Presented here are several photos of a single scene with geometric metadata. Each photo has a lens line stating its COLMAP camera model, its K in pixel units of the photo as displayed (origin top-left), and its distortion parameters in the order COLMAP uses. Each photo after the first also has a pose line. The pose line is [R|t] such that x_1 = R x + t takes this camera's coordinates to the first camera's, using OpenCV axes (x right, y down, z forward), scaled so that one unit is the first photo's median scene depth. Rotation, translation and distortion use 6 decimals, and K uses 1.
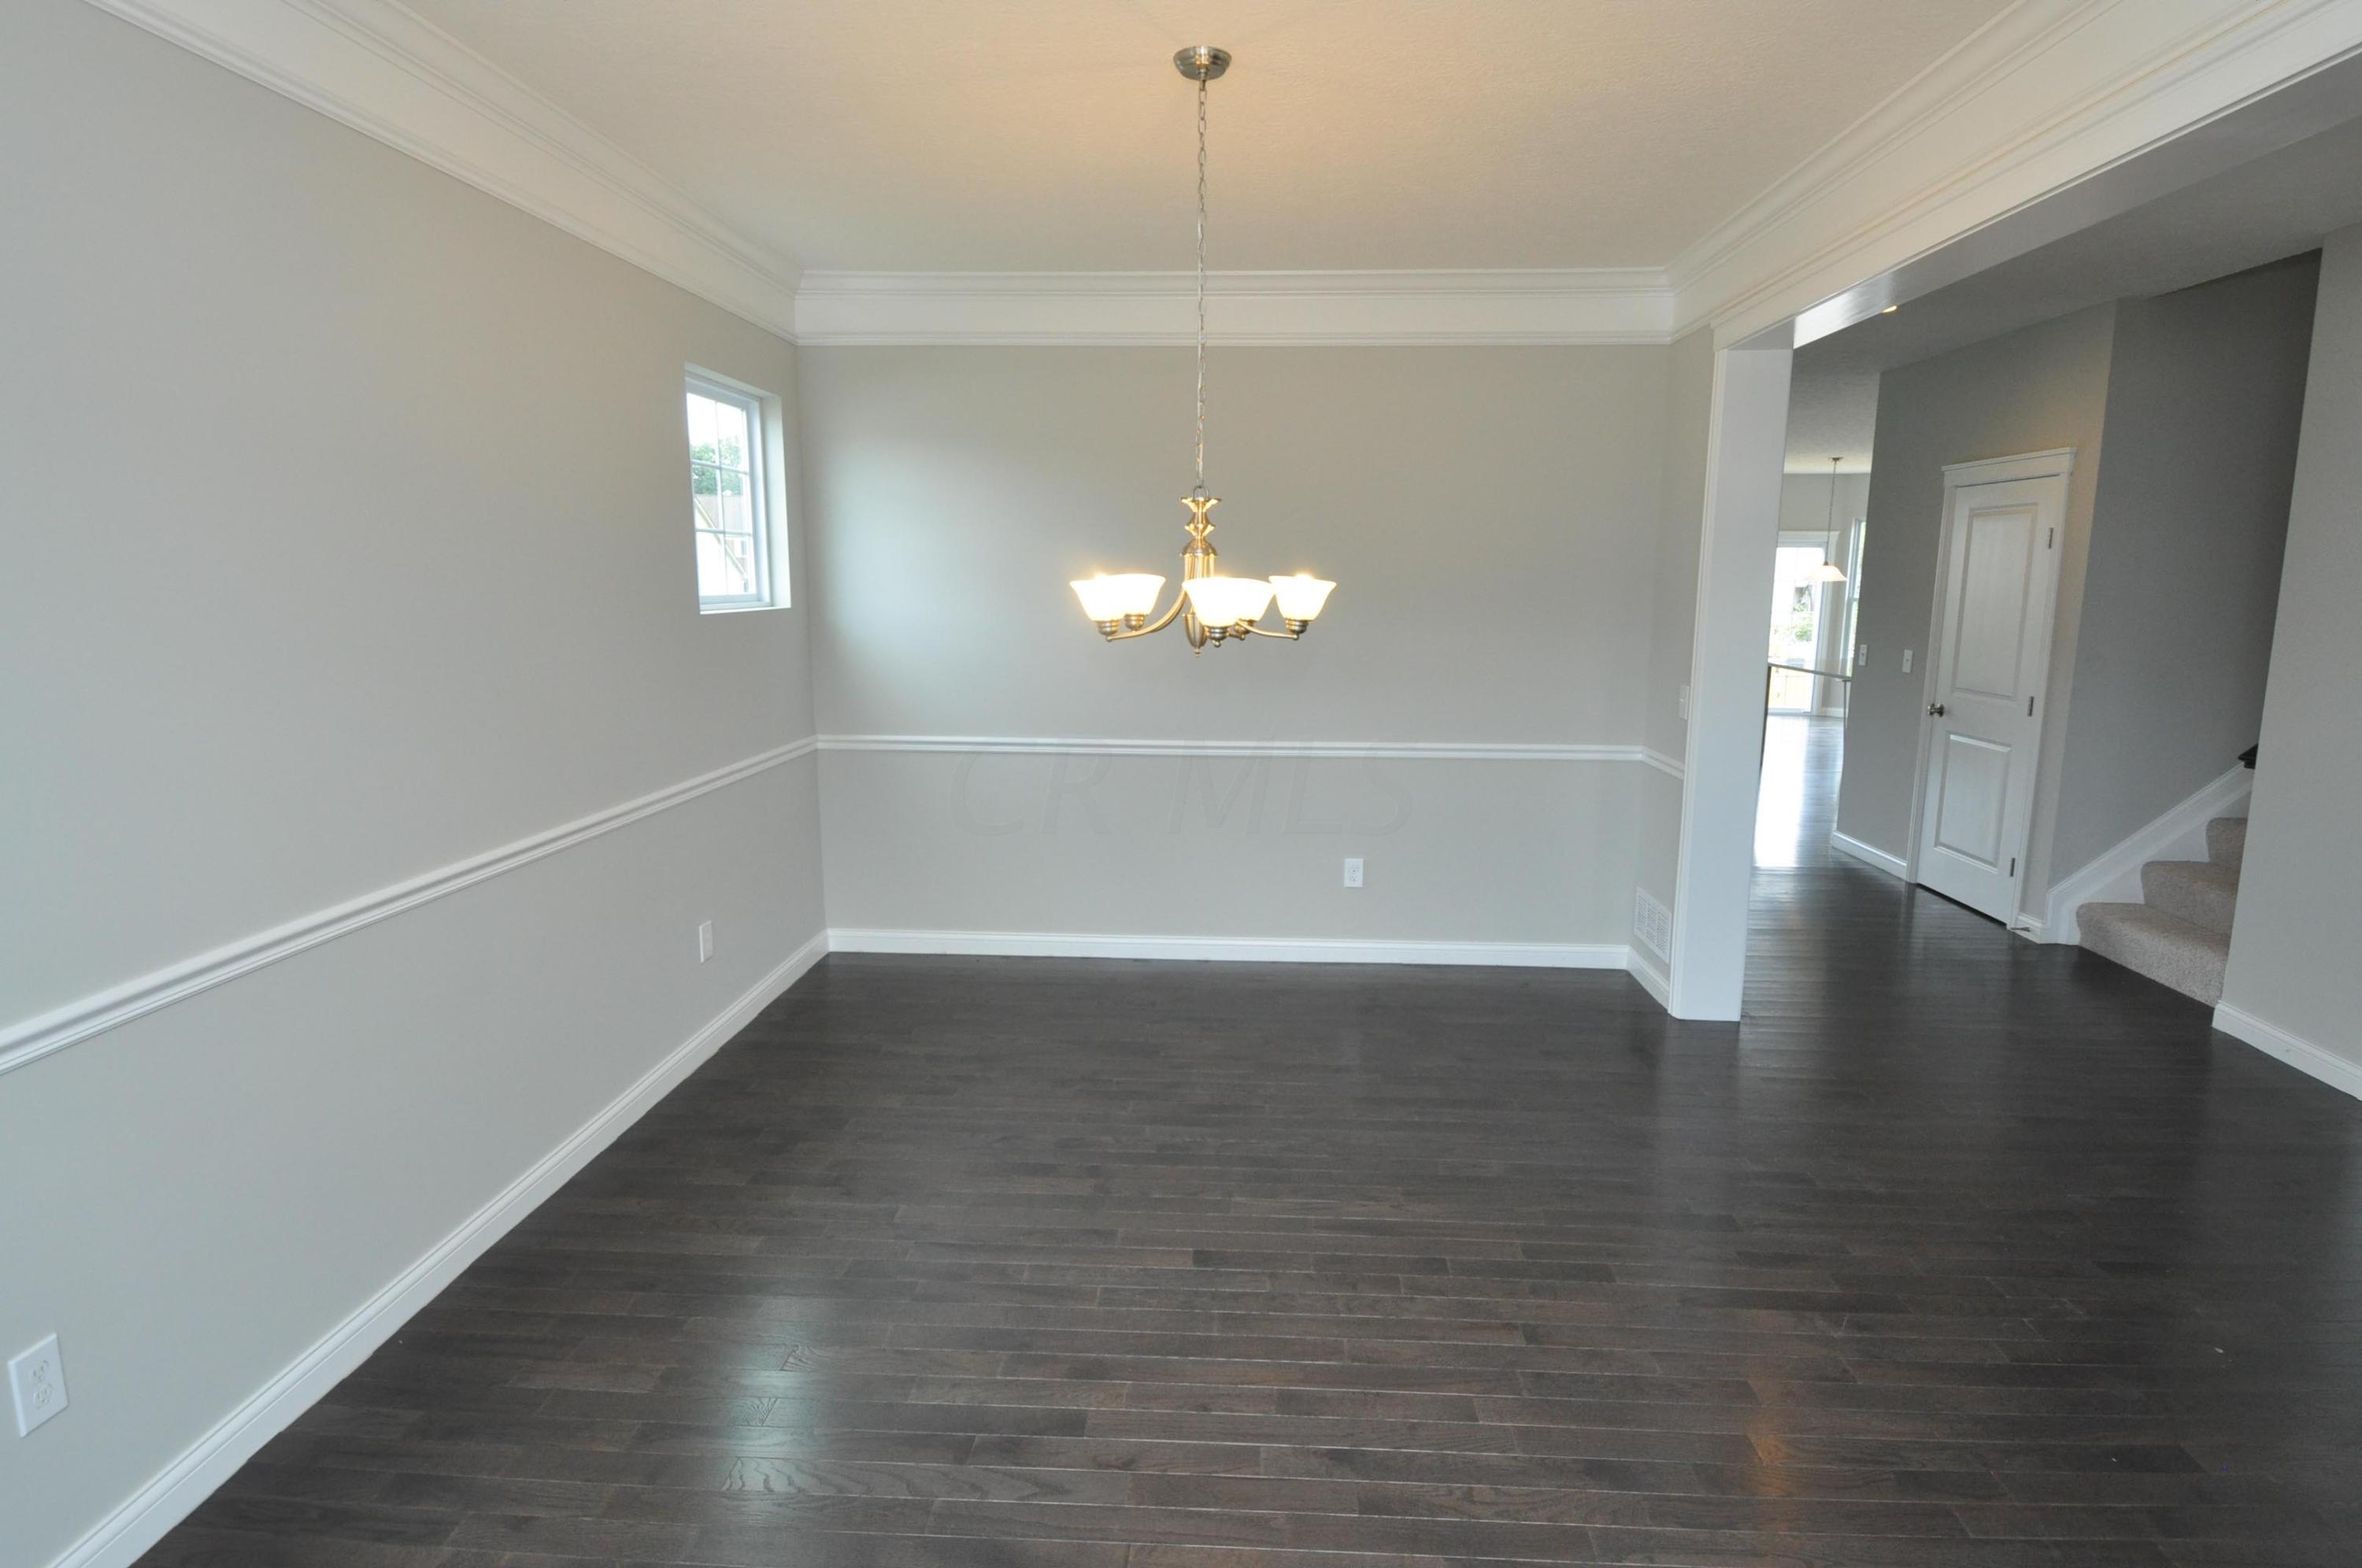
lens RADIAL K [[1222.8, 0, 1195.5], [0, 1222.8, 772.3], [0, 0, 1]] dist [0.050395, -0.054864]
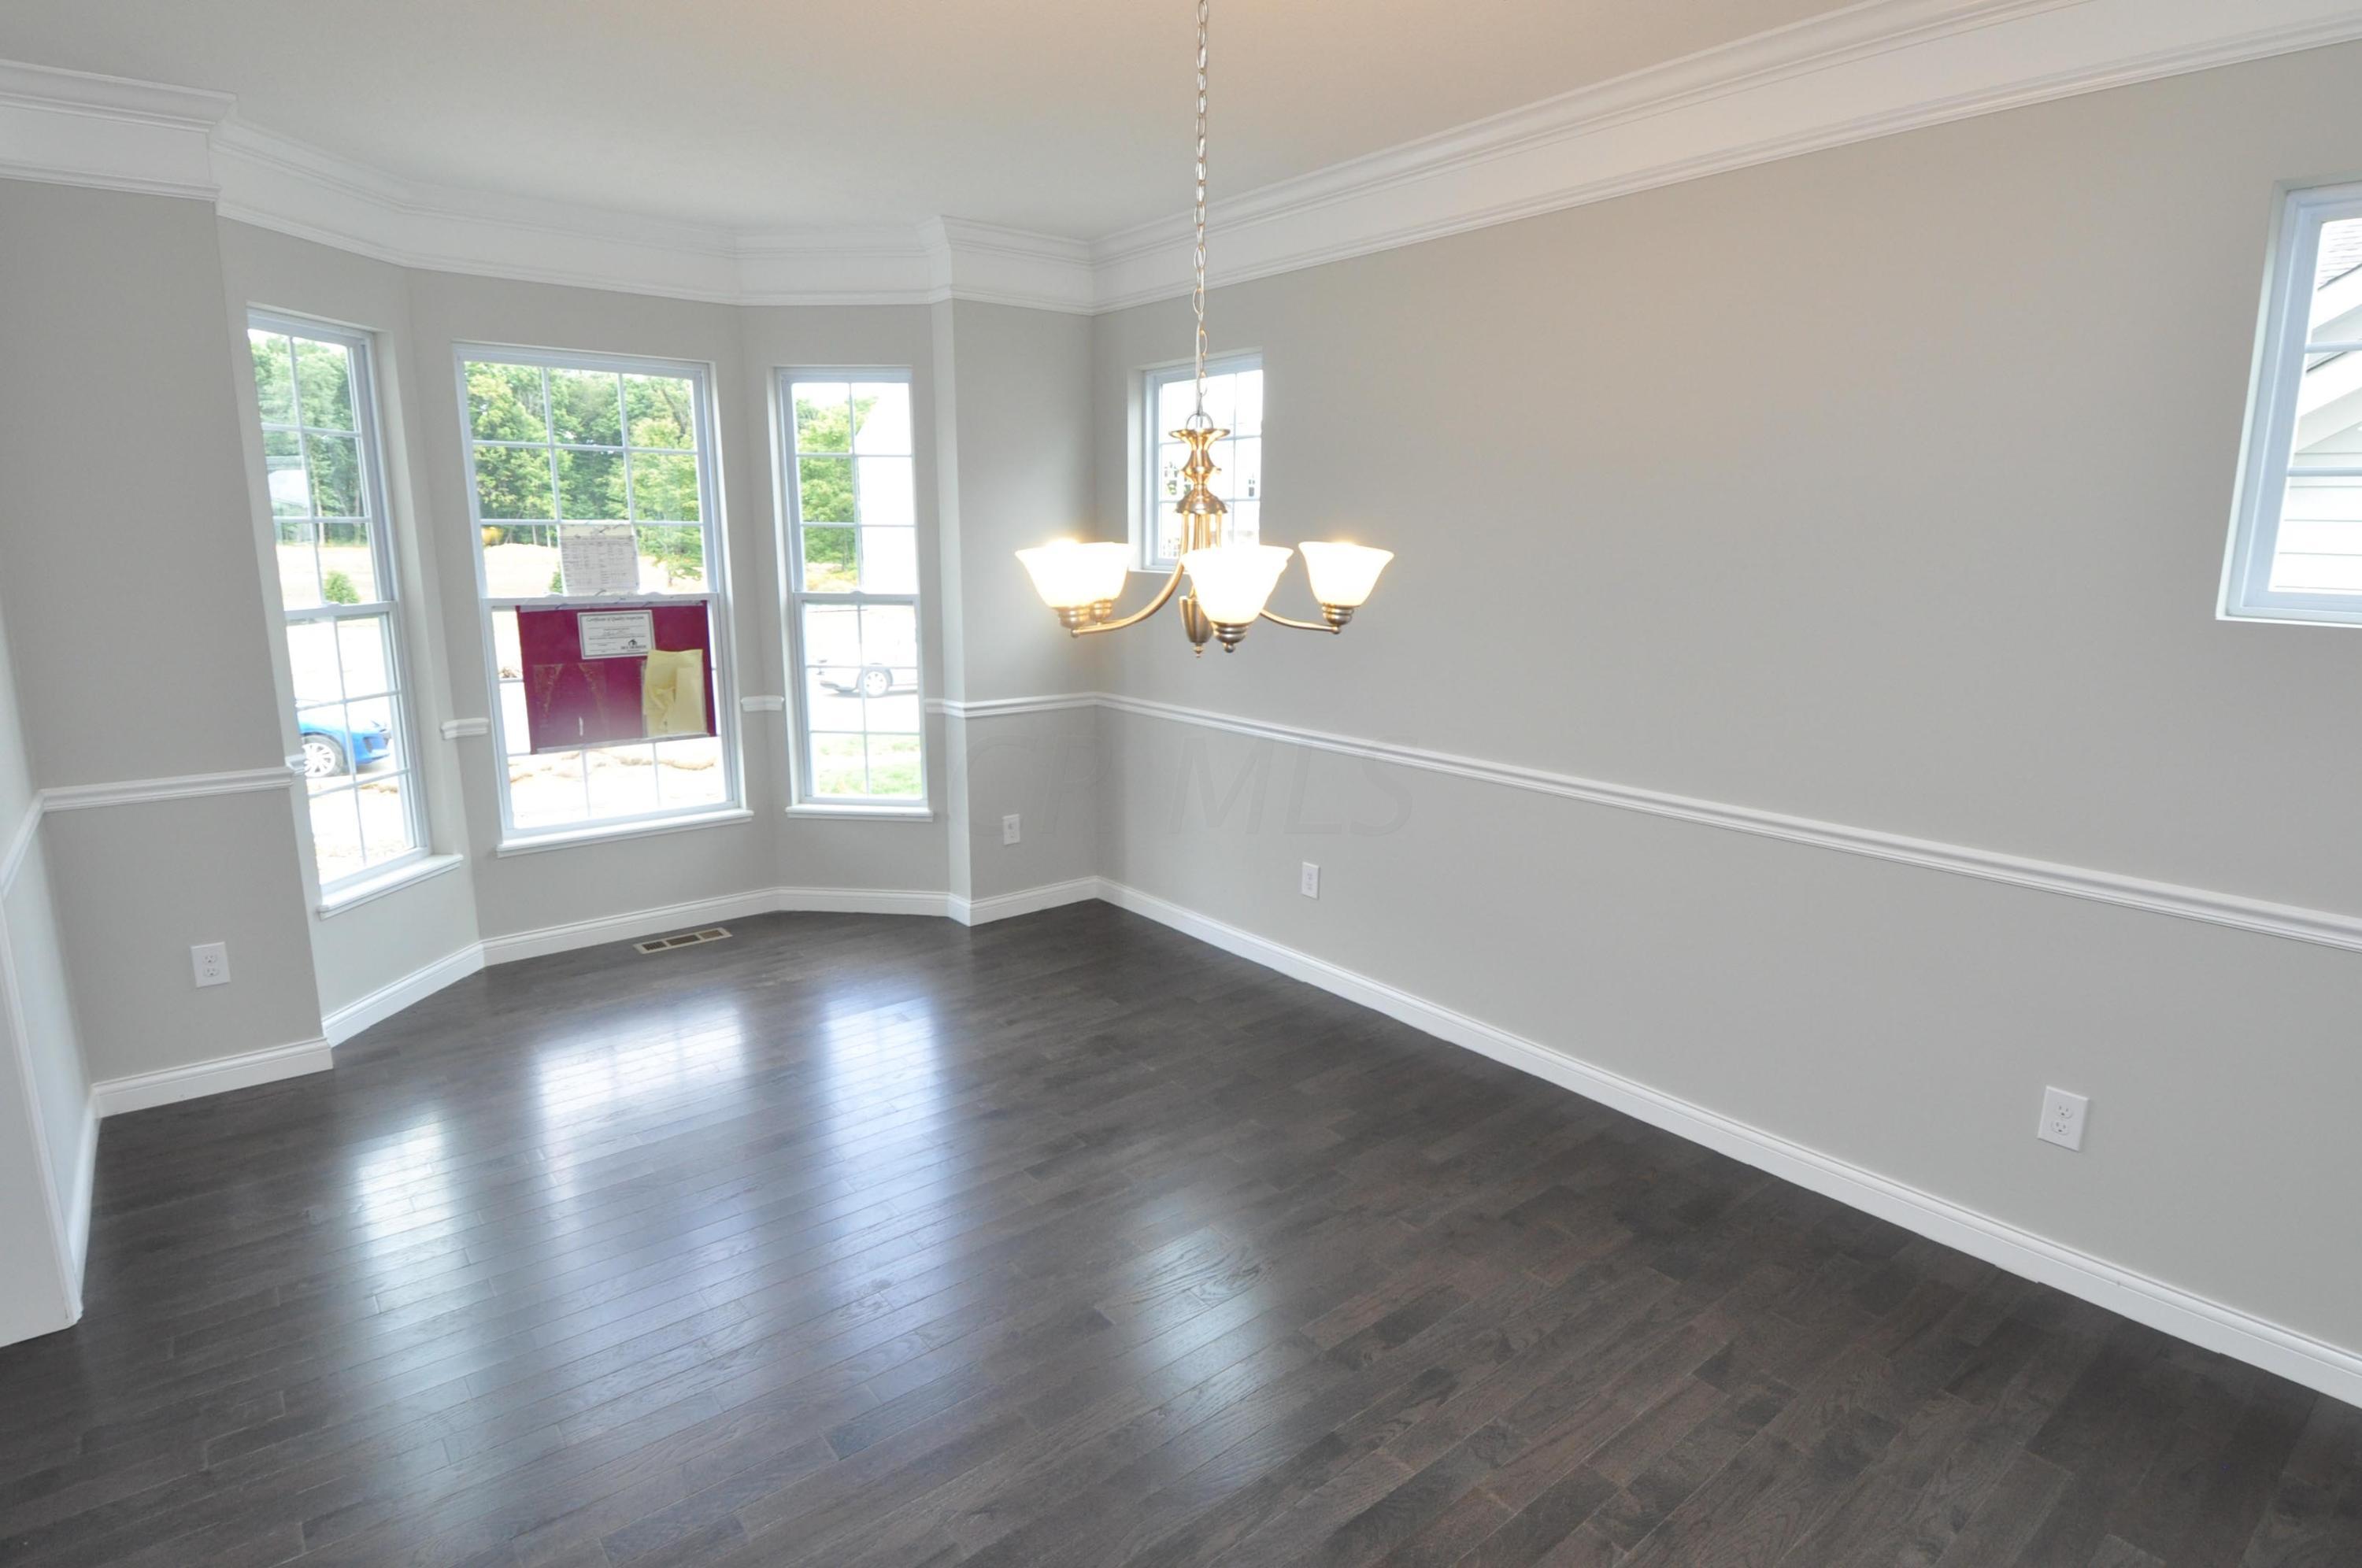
lens RADIAL K [[1222.8, 0, 1195.5], [0, 1222.8, 772.3], [0, 0, 1]] dist [0.050395, -0.054864]
pose [[-0.742508, 0.119300, -0.659128, 0.394947], [-0.116886, 0.945838, 0.302865, -0.203247], [0.659560, 0.301923, -0.688348, 1.243016]]
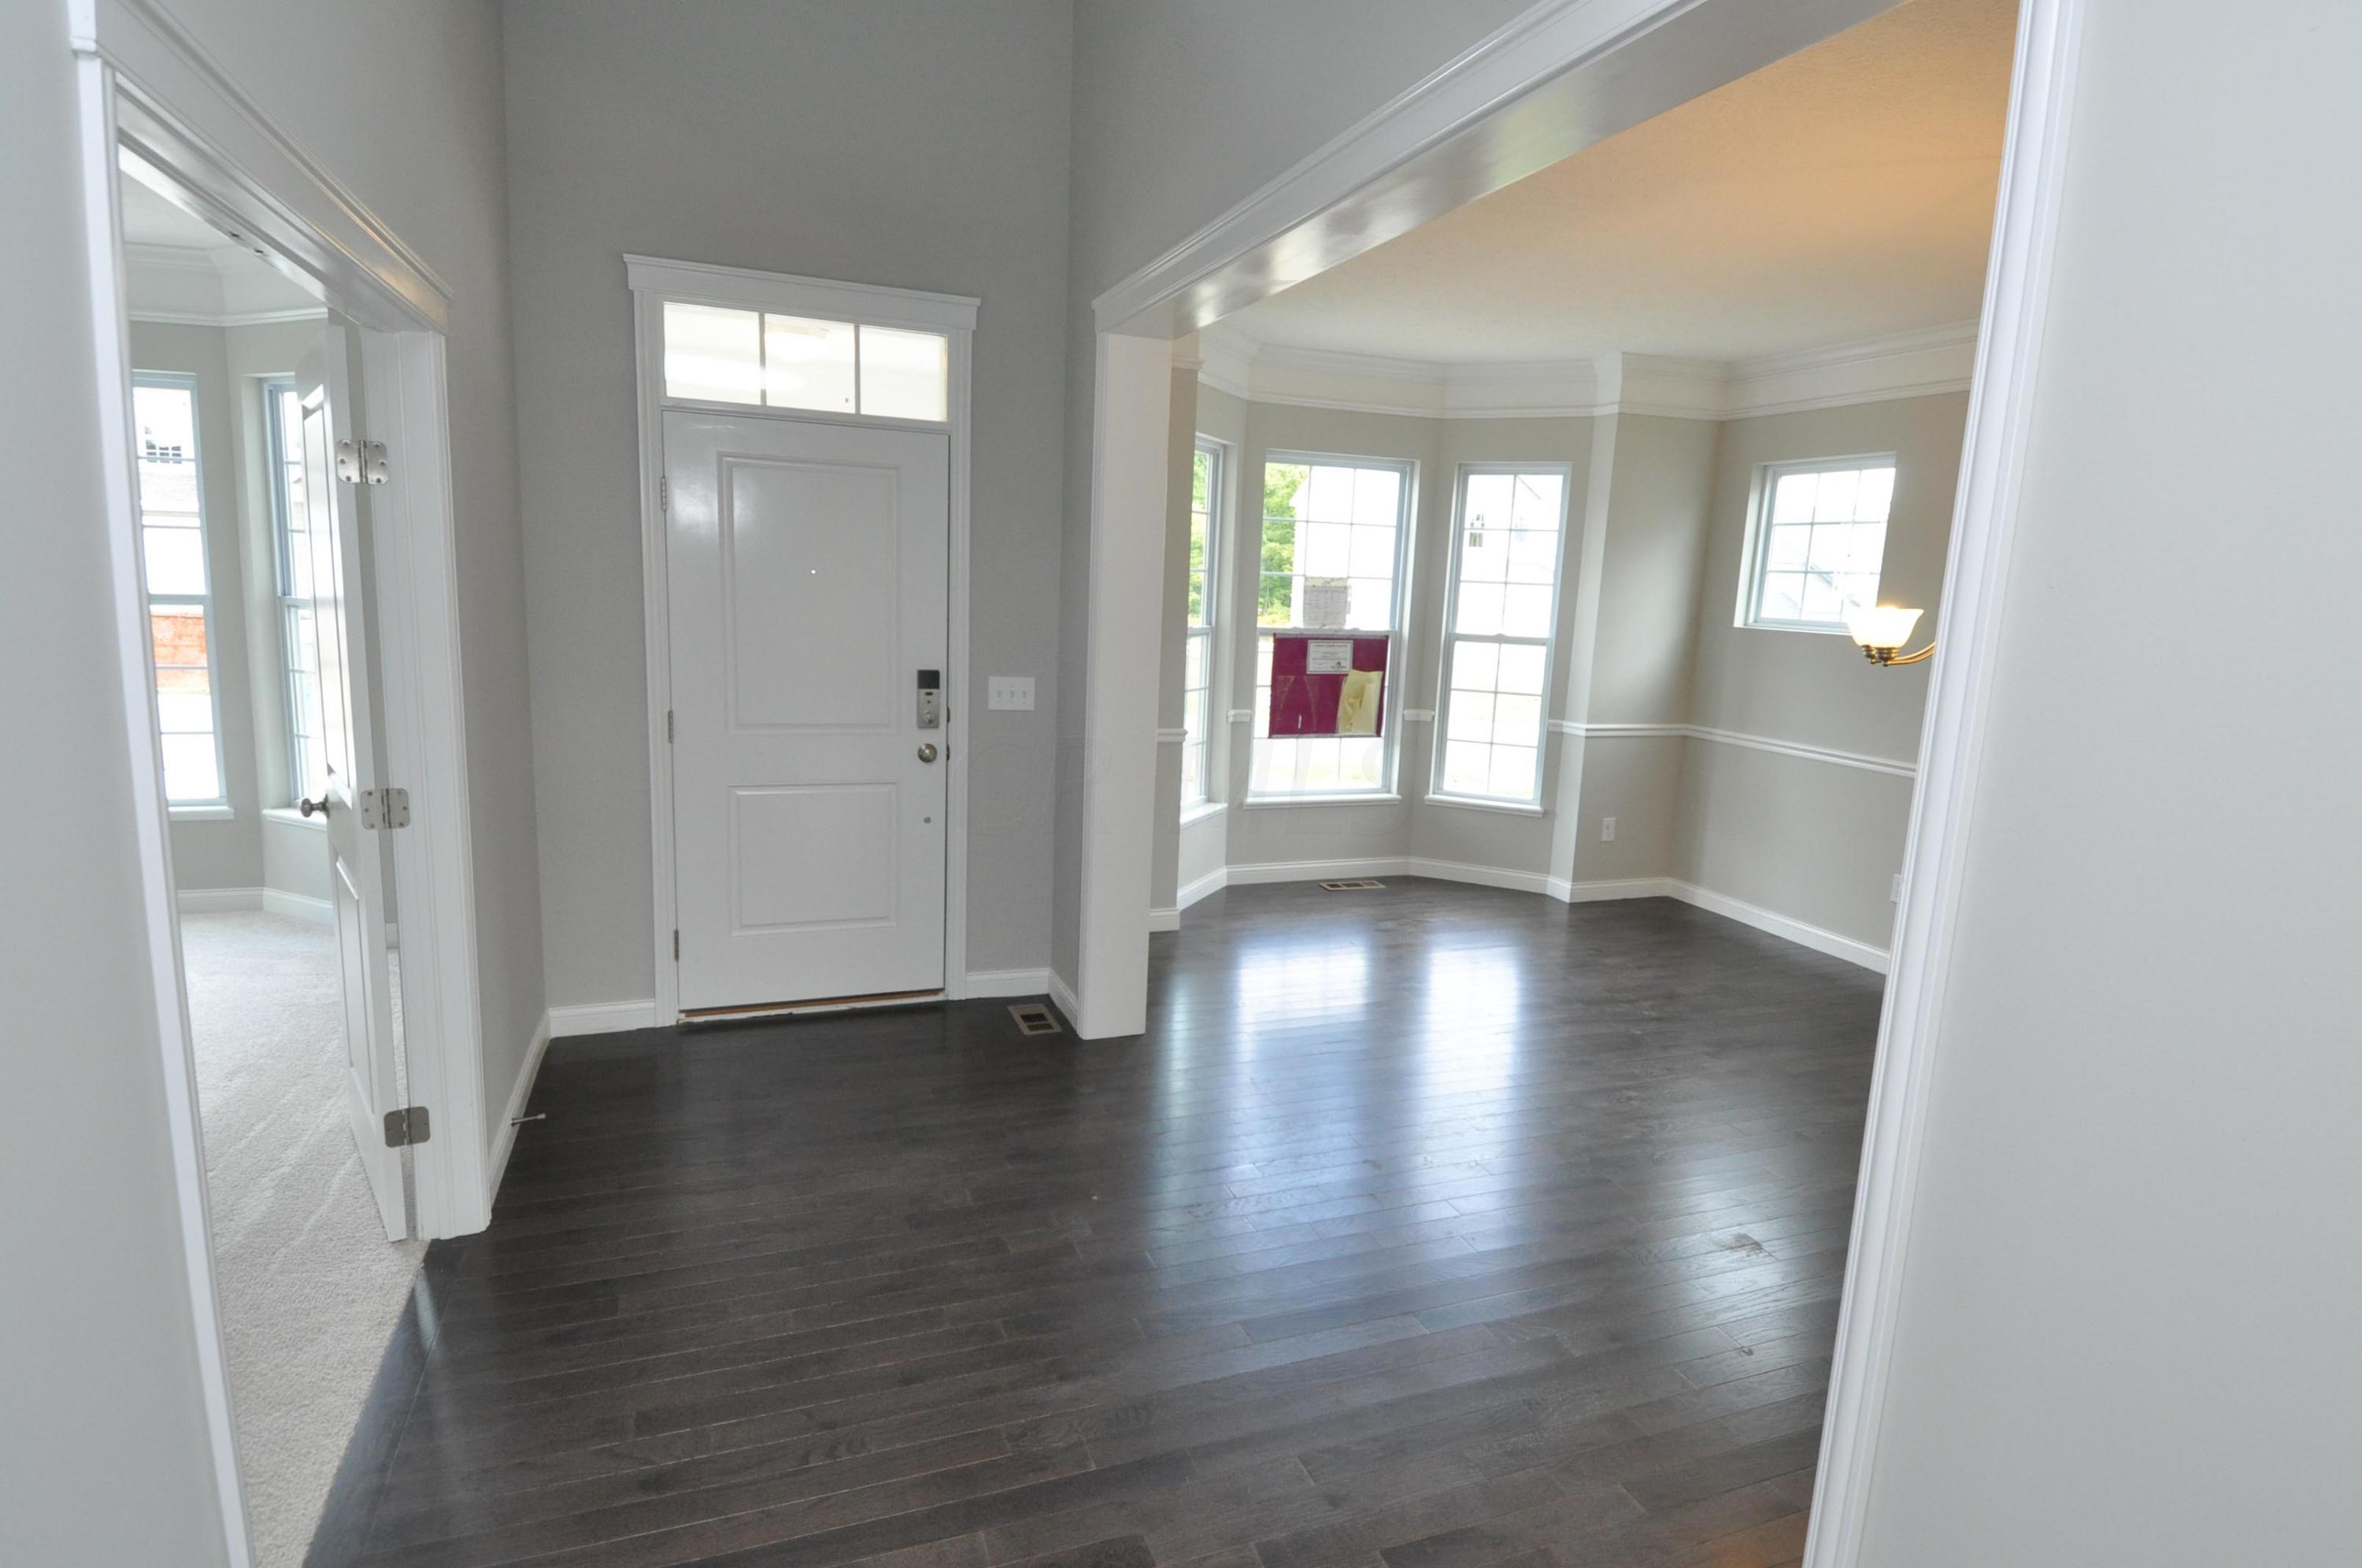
lens RADIAL K [[1222.8, 0, 1195.5], [0, 1222.8, 772.3], [0, 0, 1]] dist [0.050395, -0.054864]
pose [[-0.913773, 0.021148, -0.405675, 0.888473], [-0.110905, 0.947718, 0.299217, -0.227160], [0.390793, 0.318407, -0.863654, 1.415600]]
